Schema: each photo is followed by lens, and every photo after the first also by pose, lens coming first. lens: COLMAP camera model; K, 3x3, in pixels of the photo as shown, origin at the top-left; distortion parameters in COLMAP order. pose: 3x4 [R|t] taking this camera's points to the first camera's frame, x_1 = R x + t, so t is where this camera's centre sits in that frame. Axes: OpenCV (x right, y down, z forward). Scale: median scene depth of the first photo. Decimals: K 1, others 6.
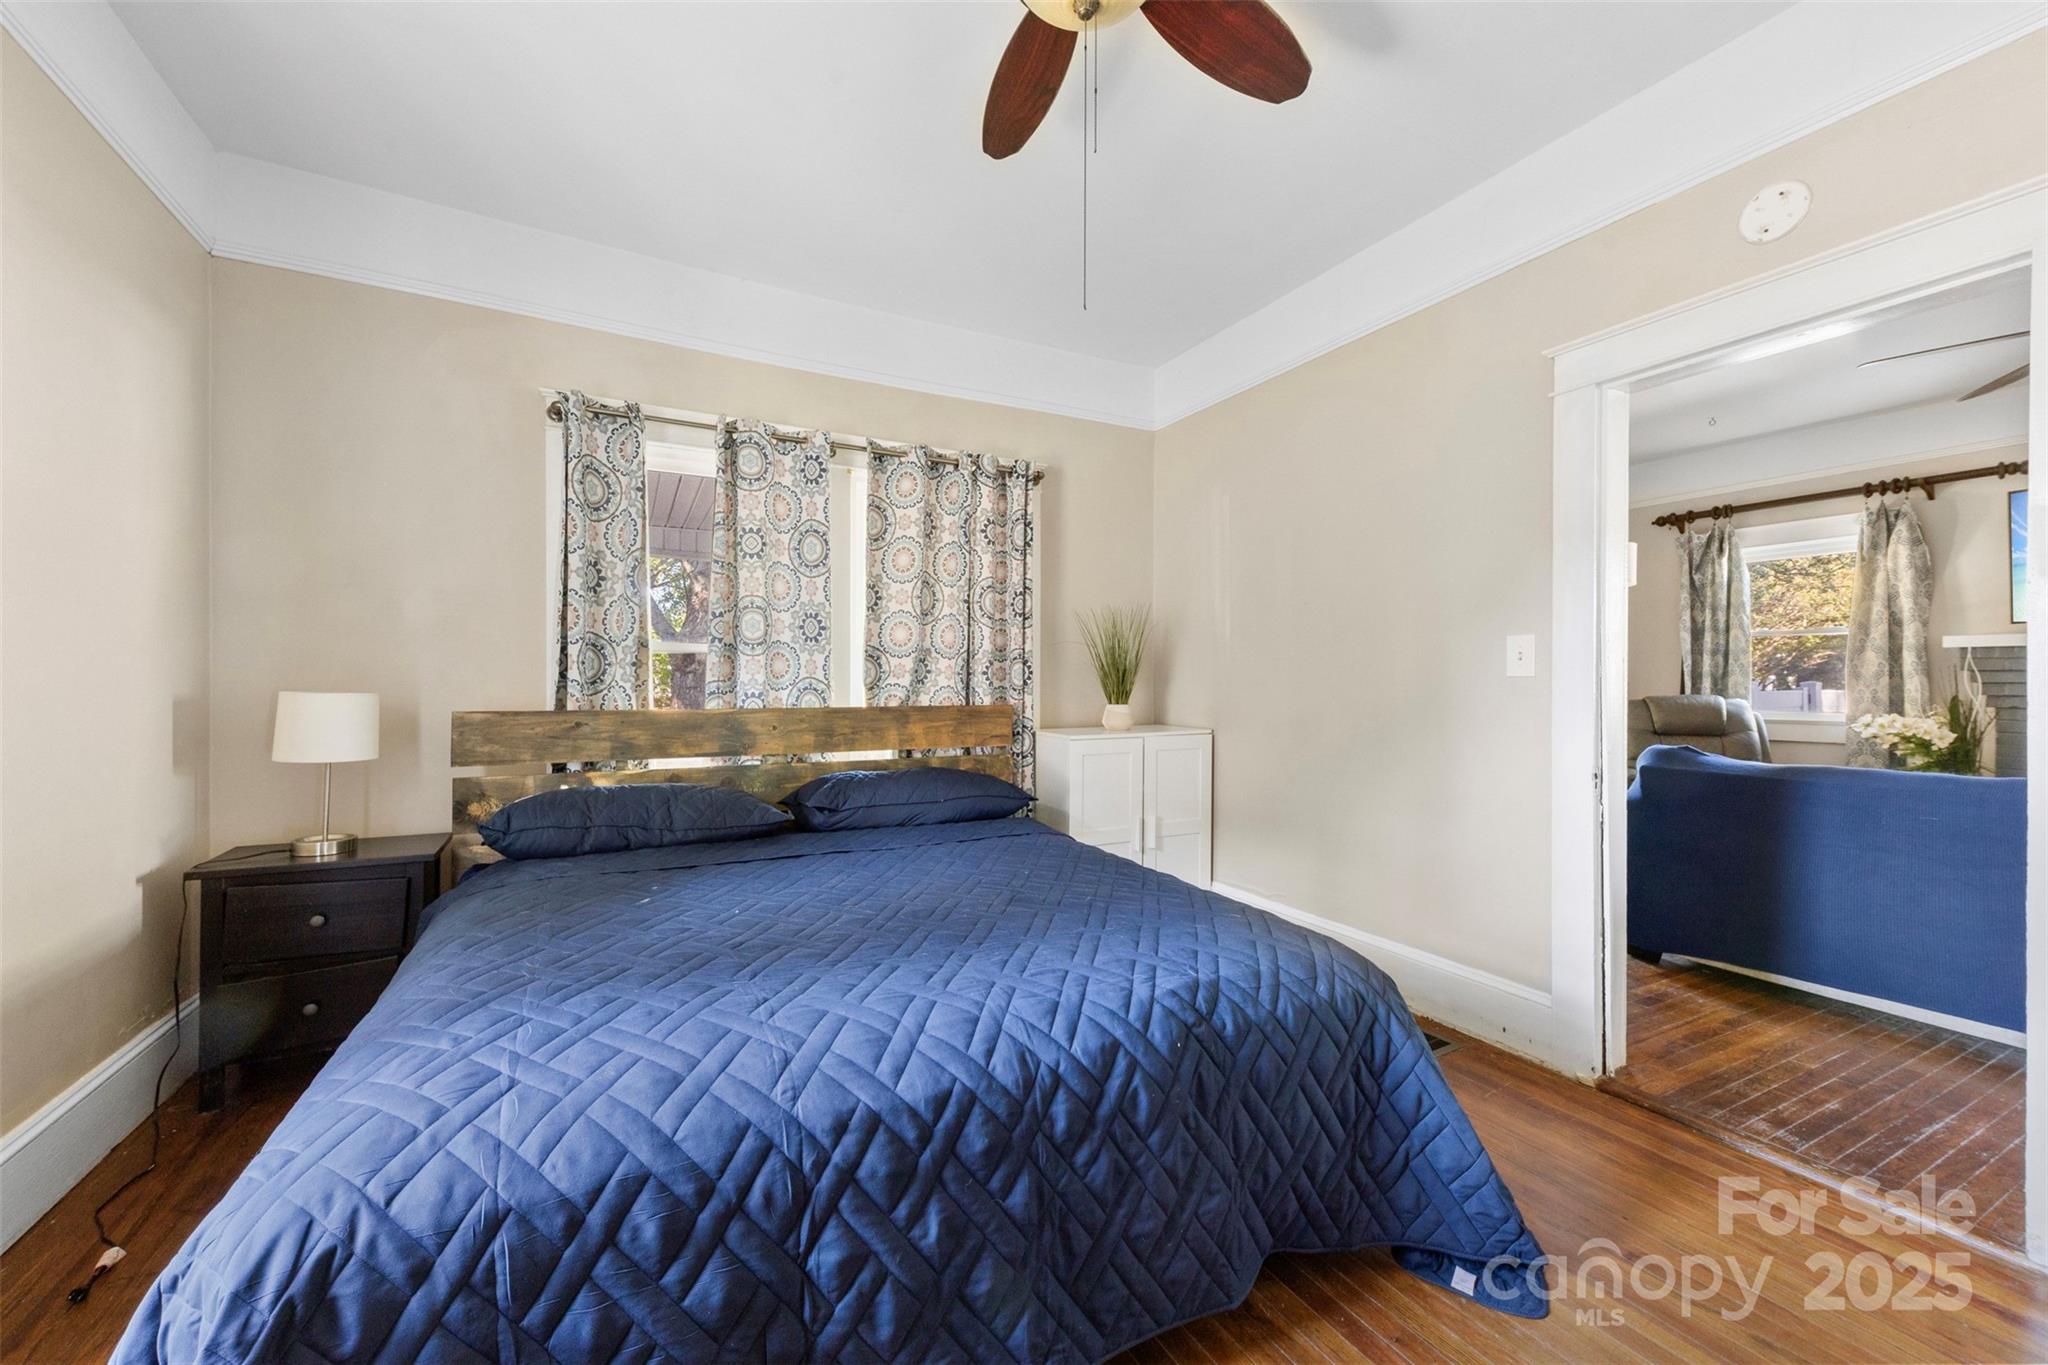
lens RADIAL K [[799.2, 0, 1029.2], [0, 799.2, 683.1], [0, 0, 1]] dist [0.018834, -0.005076]
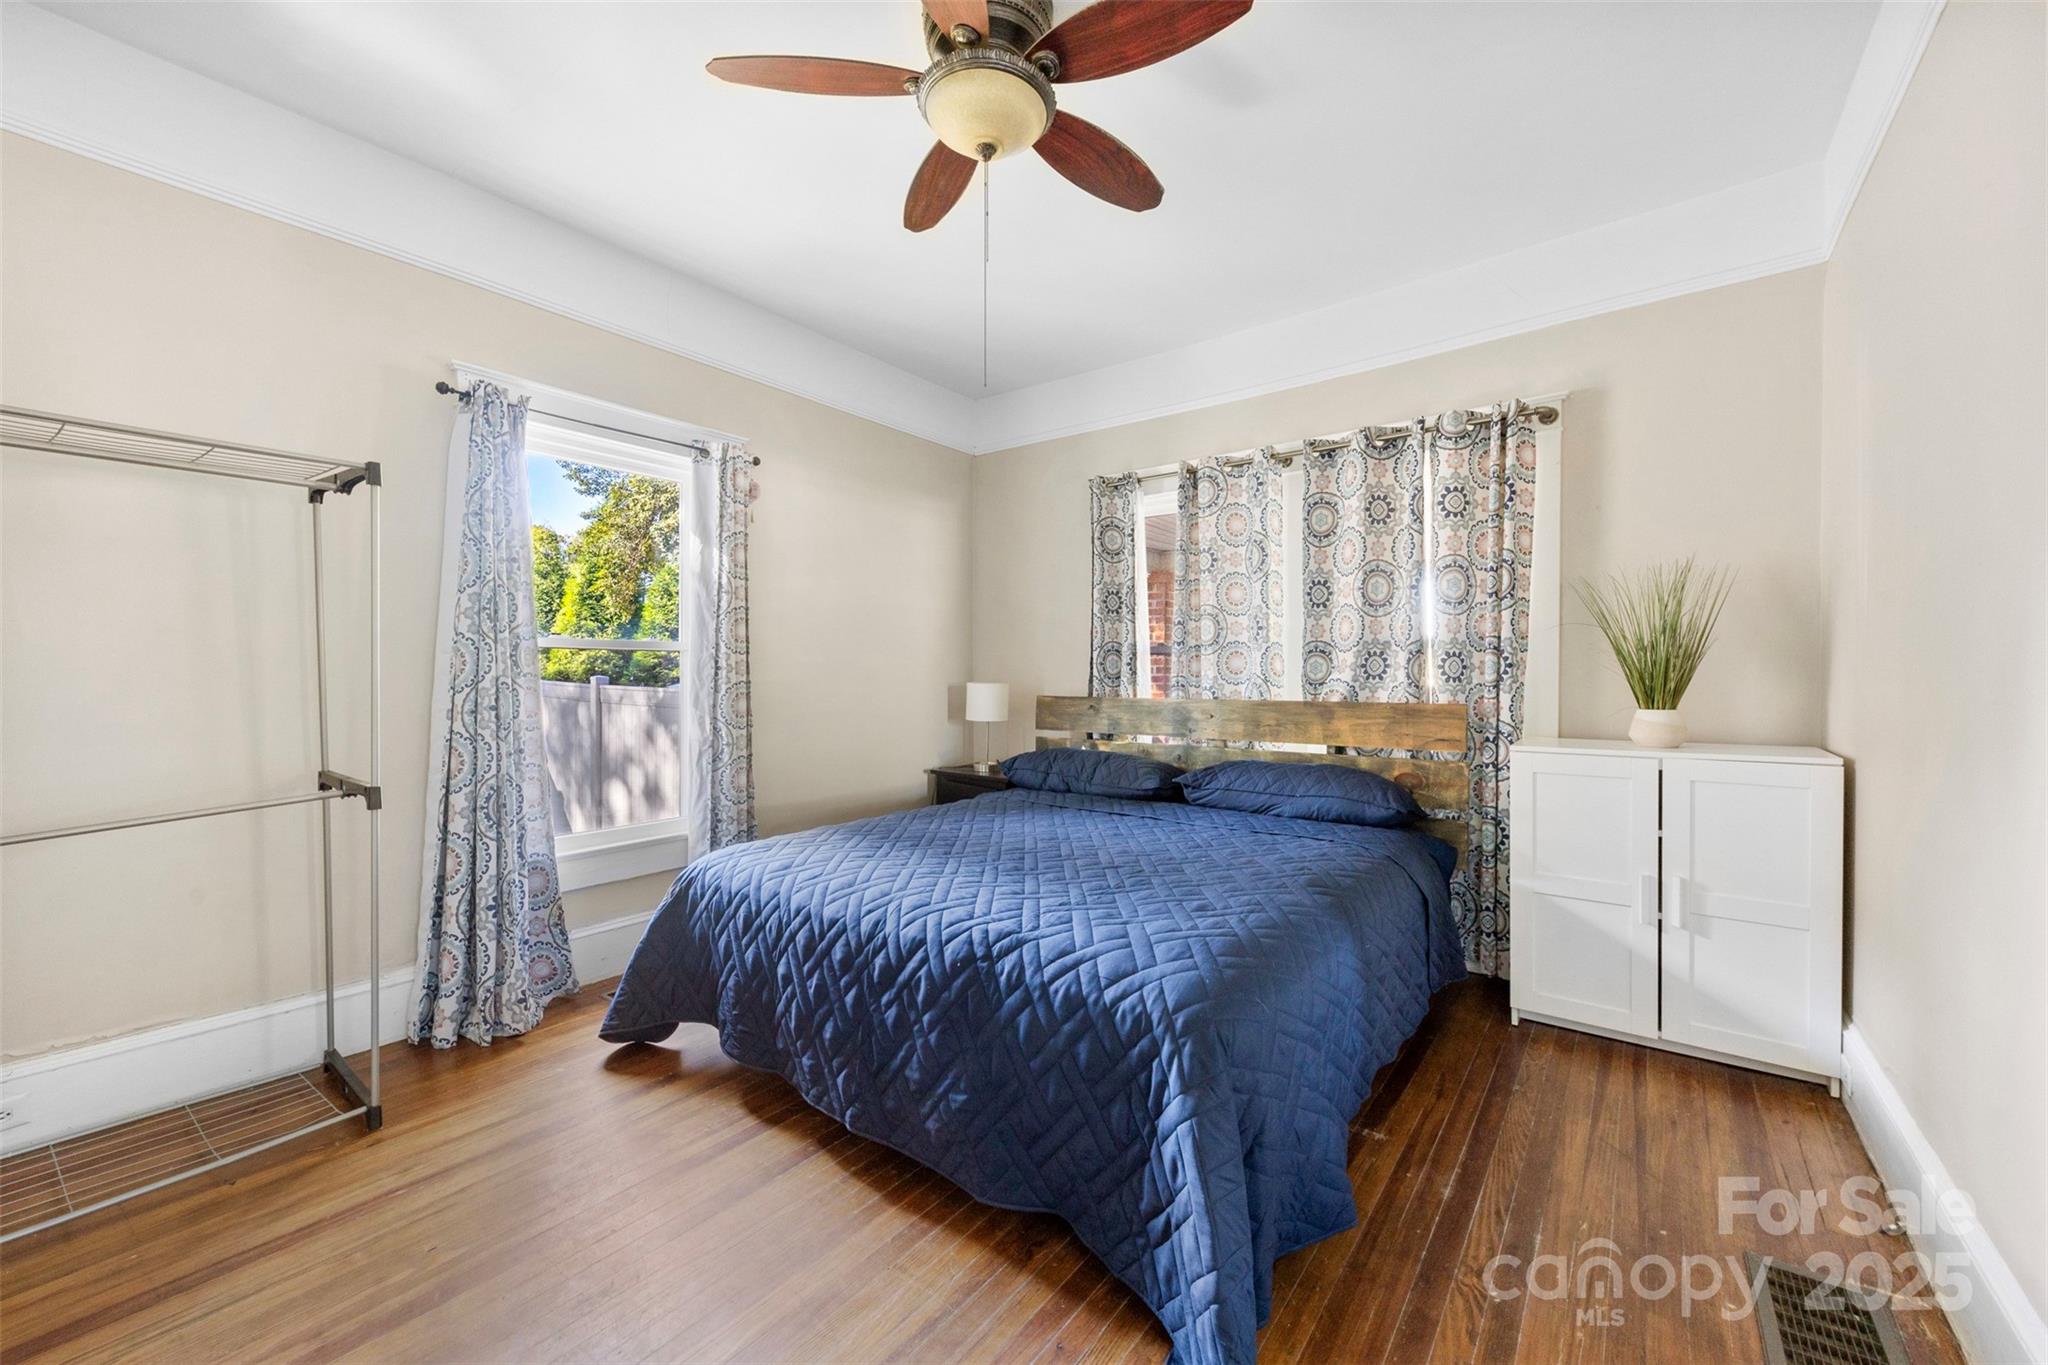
lens RADIAL K [[799.2, 0, 1021.1], [0, 799.2, 679.7], [0, 0, 1]] dist [0.018834, -0.005076]
pose [[0.403706, 0.002933, -0.914884, 0.707840], [-0.000654, 0.999996, 0.002917, -0.001156], [0.914888, -0.000579, 0.403706, 0.297725]]
